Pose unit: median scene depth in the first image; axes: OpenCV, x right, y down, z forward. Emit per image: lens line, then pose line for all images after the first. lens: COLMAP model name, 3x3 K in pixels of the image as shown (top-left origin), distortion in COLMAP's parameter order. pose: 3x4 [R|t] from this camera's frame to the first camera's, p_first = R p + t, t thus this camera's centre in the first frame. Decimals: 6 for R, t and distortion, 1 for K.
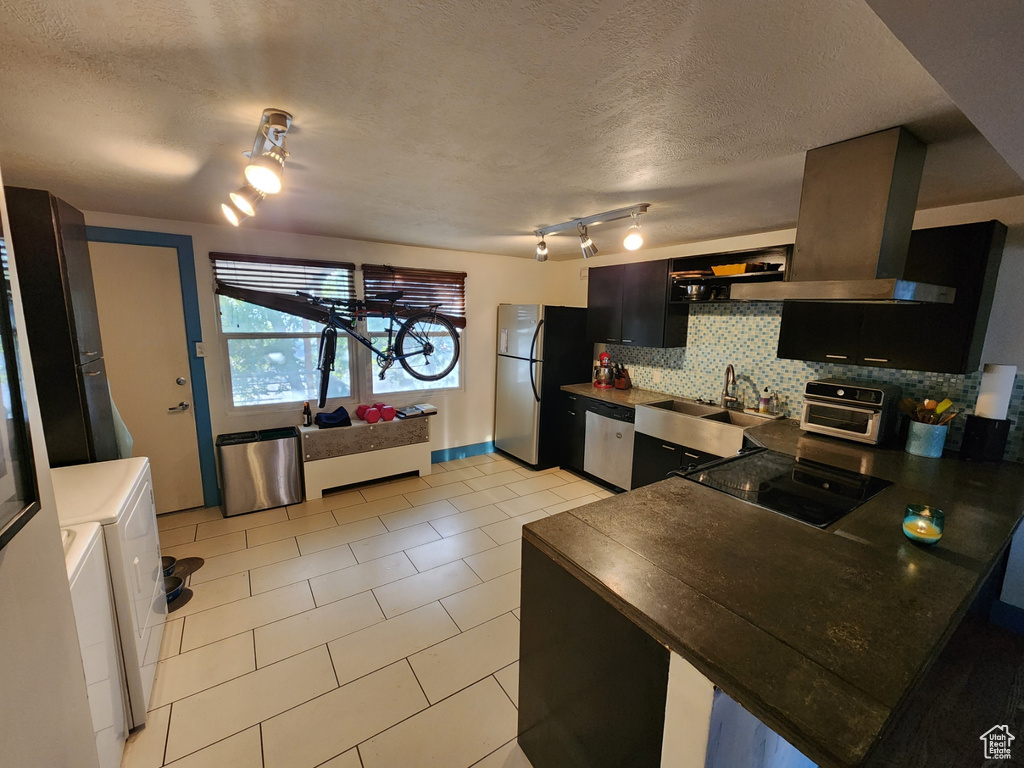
lens RADIAL K [[419.4, 0, 515.0], [0, 419.4, 383.1], [0, 0, 1]] dist [0.000780, -0.000058]
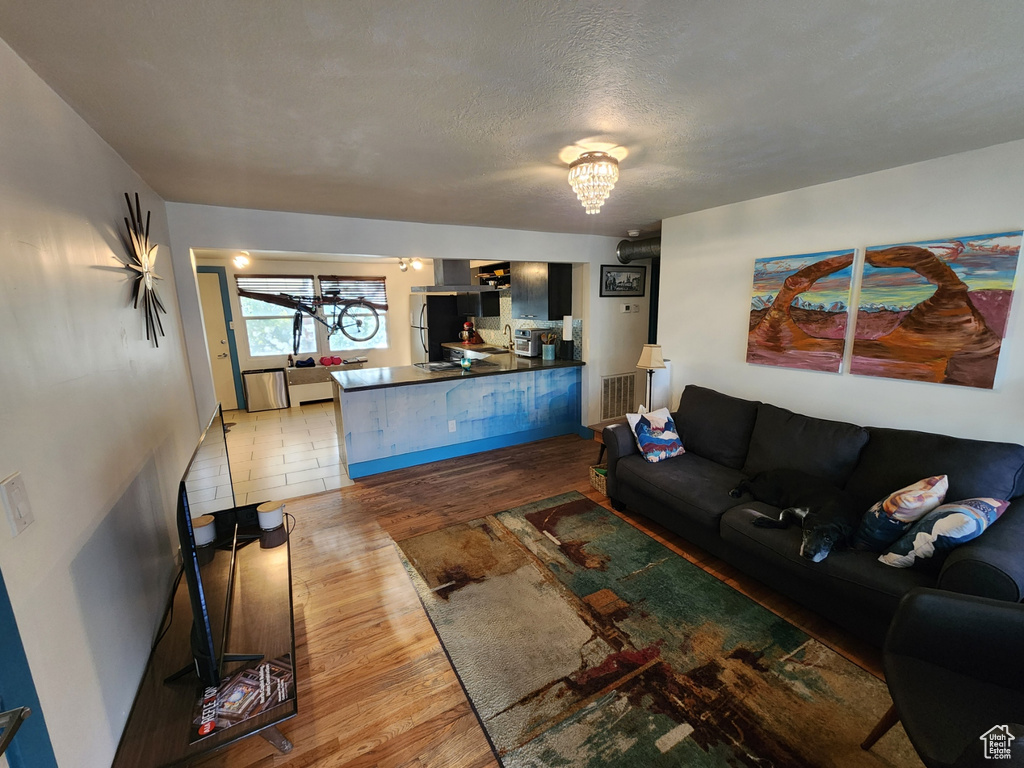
lens RADIAL K [[419.4, 0, 515.0], [0, 419.4, 383.1], [0, 0, 1]] dist [0.000780, -0.000058]
pose [[0.996849, -0.021533, -0.076340, 0.602615], [0.023765, 0.999312, 0.028461, 0.141665], [0.075675, -0.030186, 0.996676, -0.727711]]
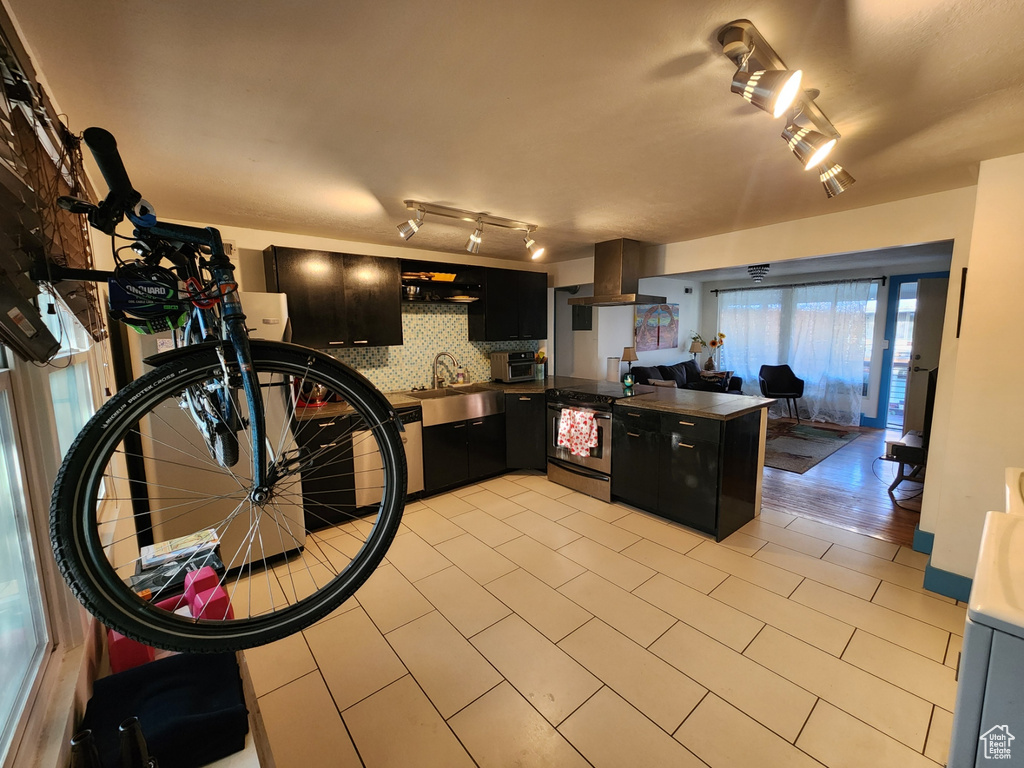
lens RADIAL K [[419.4, 0, 515.0], [0, 419.4, 383.1], [0, 0, 1]] dist [0.000780, -0.000058]
pose [[-0.107566, -0.143137, 0.983840, -0.685988], [0.175028, 0.971399, 0.160463, -0.107320], [-0.978670, 0.189460, -0.079437, 0.816502]]
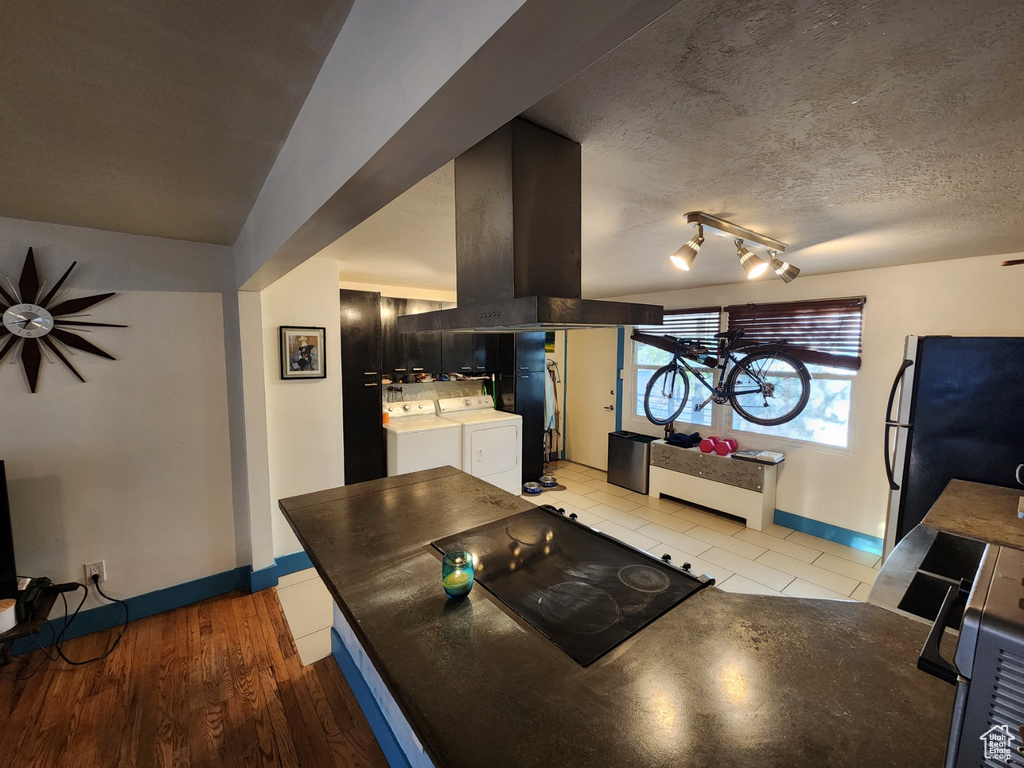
lens RADIAL K [[419.4, 0, 515.0], [0, 419.4, 383.1], [0, 0, 1]] dist [0.000780, -0.000058]
pose [[0.077692, 0.069647, -0.994542, 0.707023], [-0.166926, 0.984384, 0.055896, -0.059719], [0.982904, 0.161673, 0.088104, 0.417915]]
